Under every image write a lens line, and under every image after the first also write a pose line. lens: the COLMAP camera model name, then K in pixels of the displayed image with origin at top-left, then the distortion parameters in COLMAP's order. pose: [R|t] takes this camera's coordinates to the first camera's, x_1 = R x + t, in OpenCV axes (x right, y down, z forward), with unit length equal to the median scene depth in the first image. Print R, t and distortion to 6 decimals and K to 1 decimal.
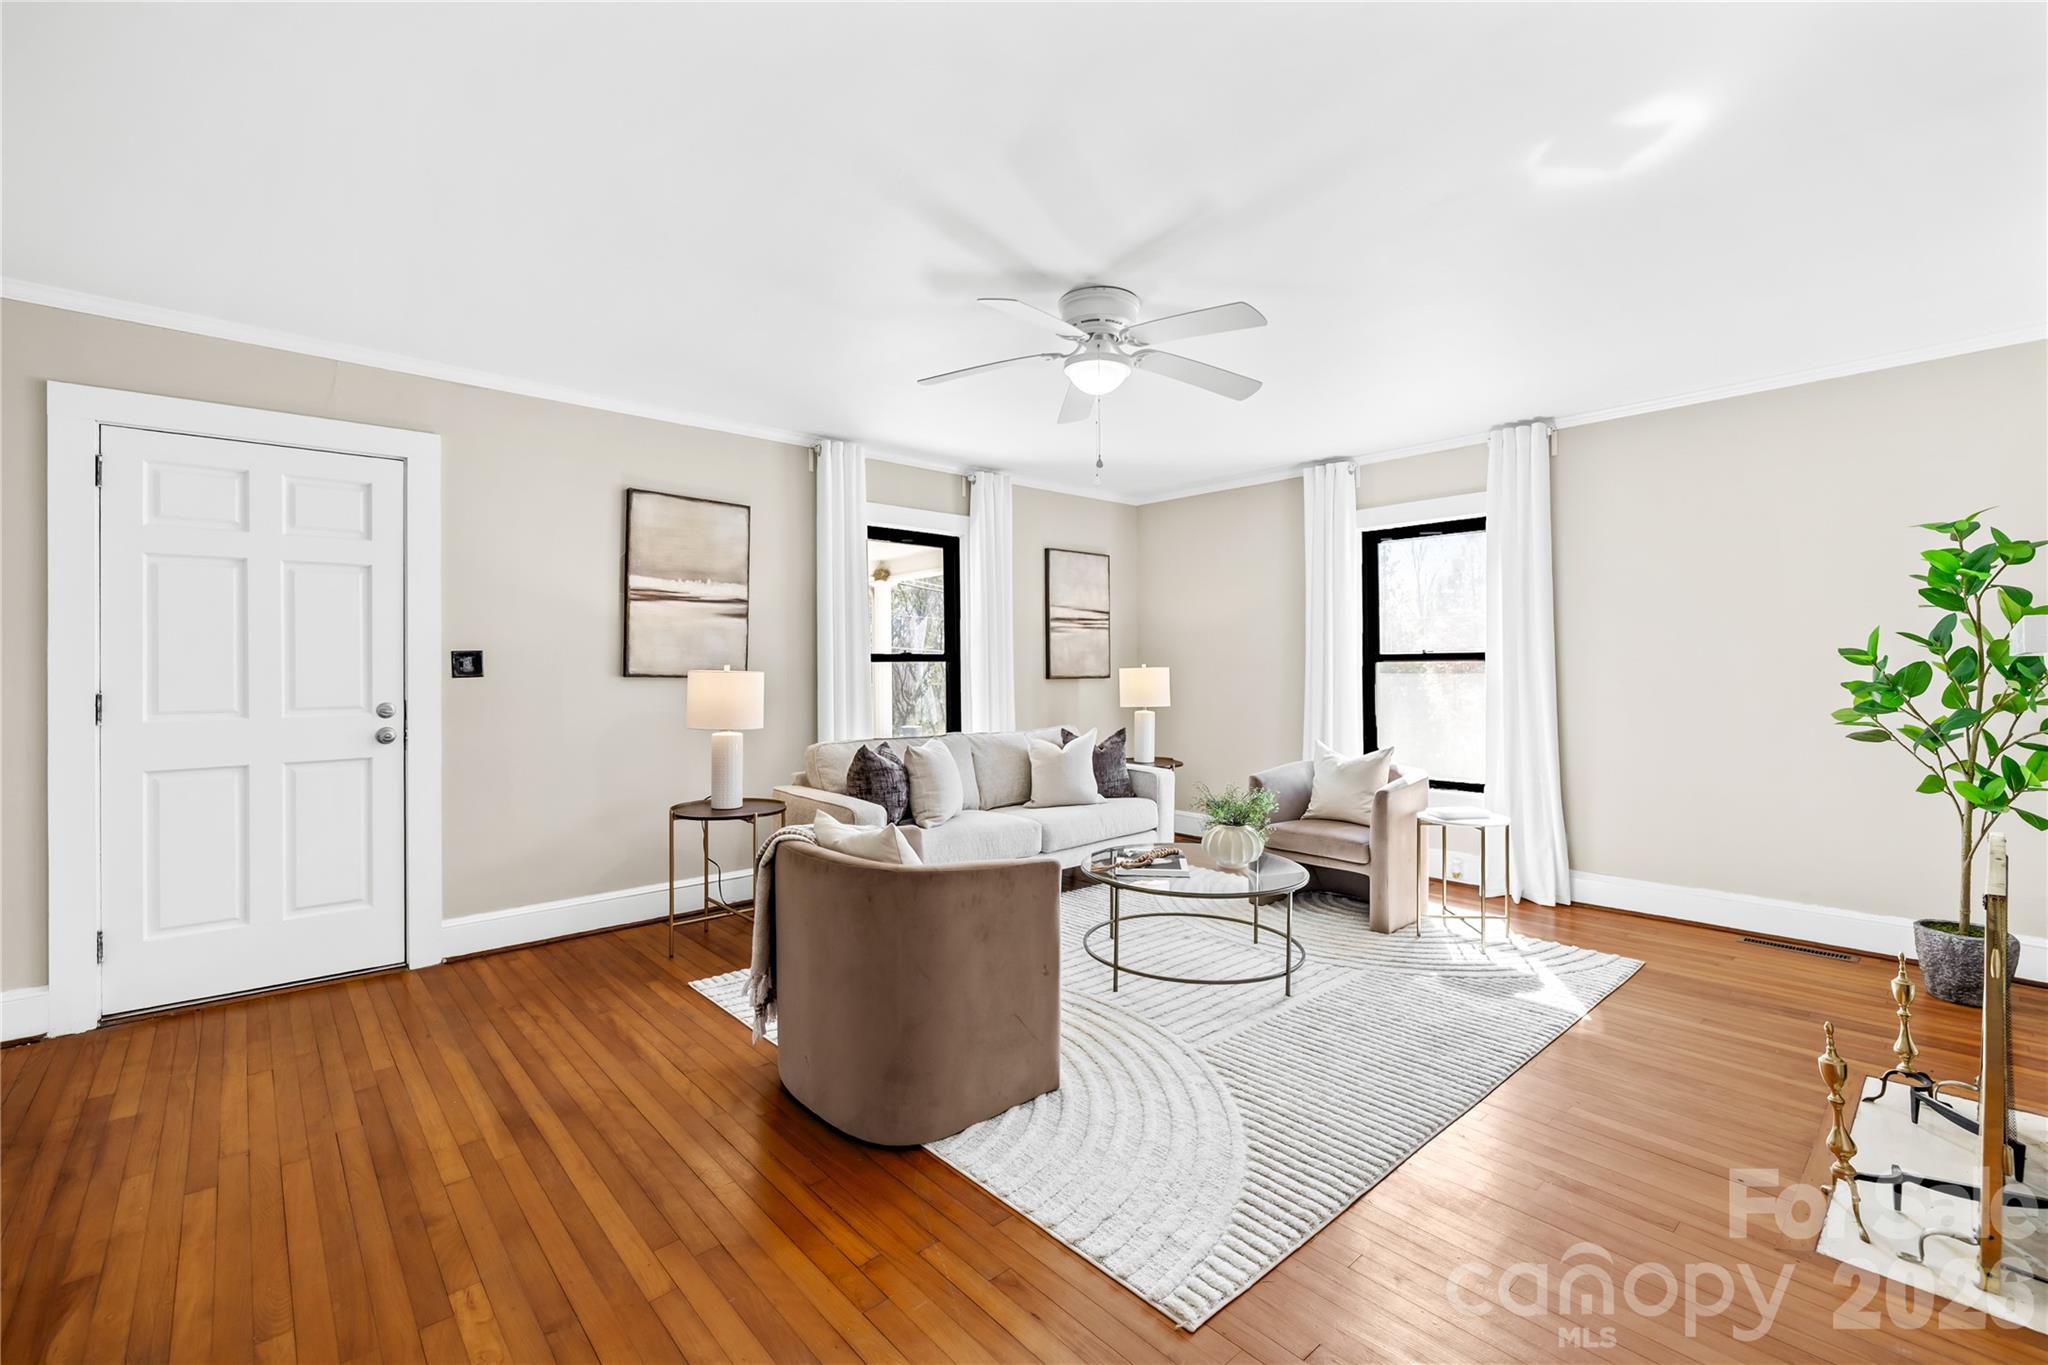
lens RADIAL K [[892.5, 0, 1024.0], [0, 892.5, 671.4], [0, 0, 1]] dist [-0.000692, -0.000097]
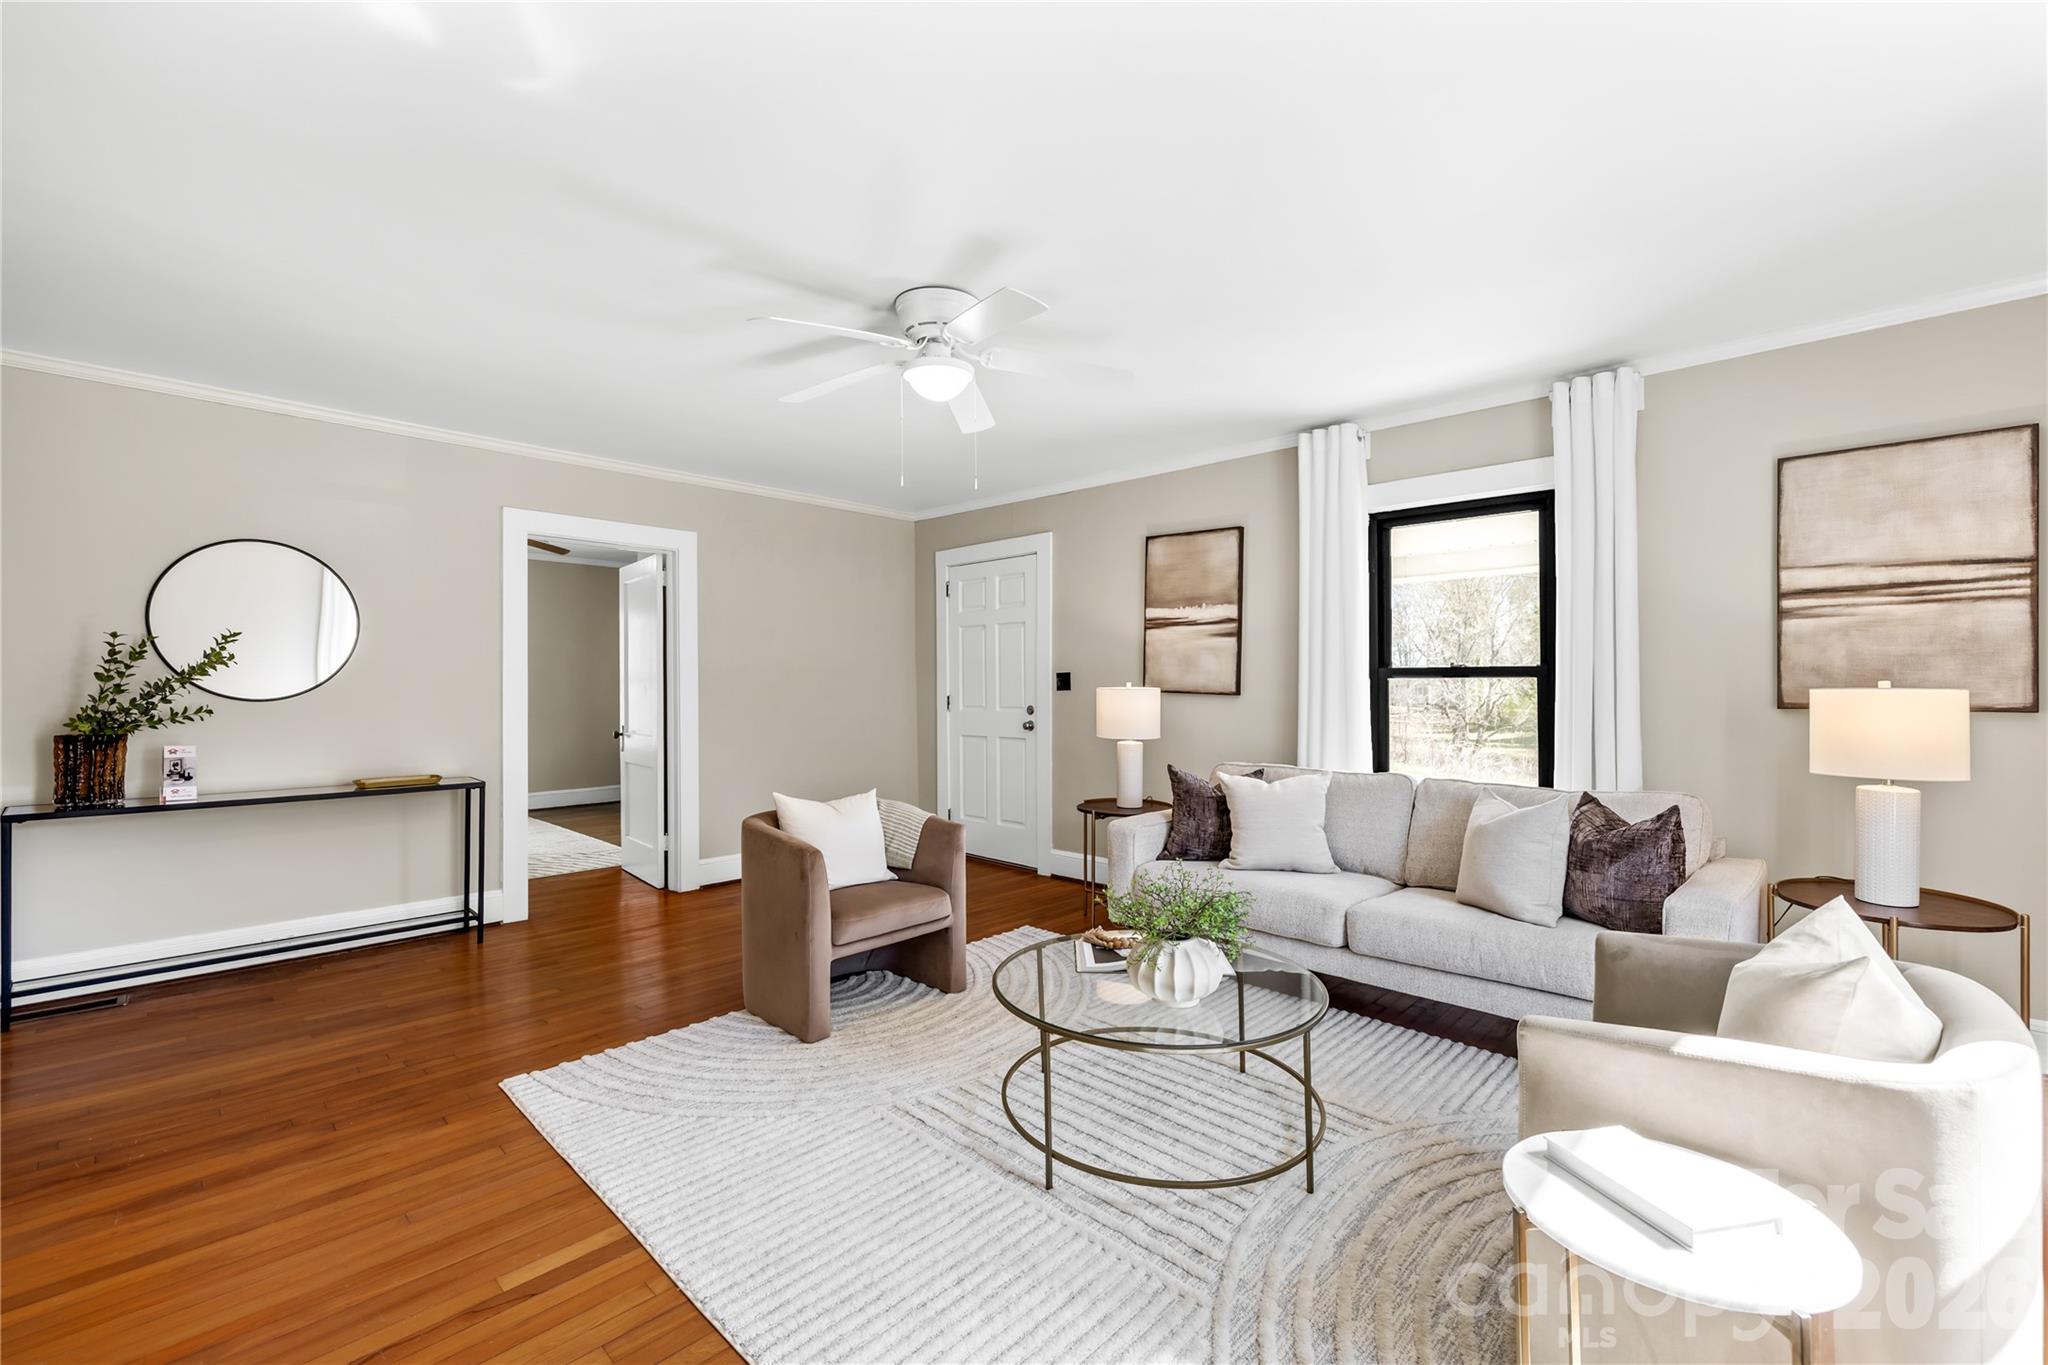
lens RADIAL K [[892.5, 0, 1015.6], [0, 892.5, 682.5], [0, 0, 1]] dist [-0.000692, -0.000097]
pose [[0.048035, -0.001200, -0.998845, 0.726630], [-0.008731, 0.999961, -0.001622, -0.002872], [0.998807, 0.008799, 0.048023, 0.724668]]
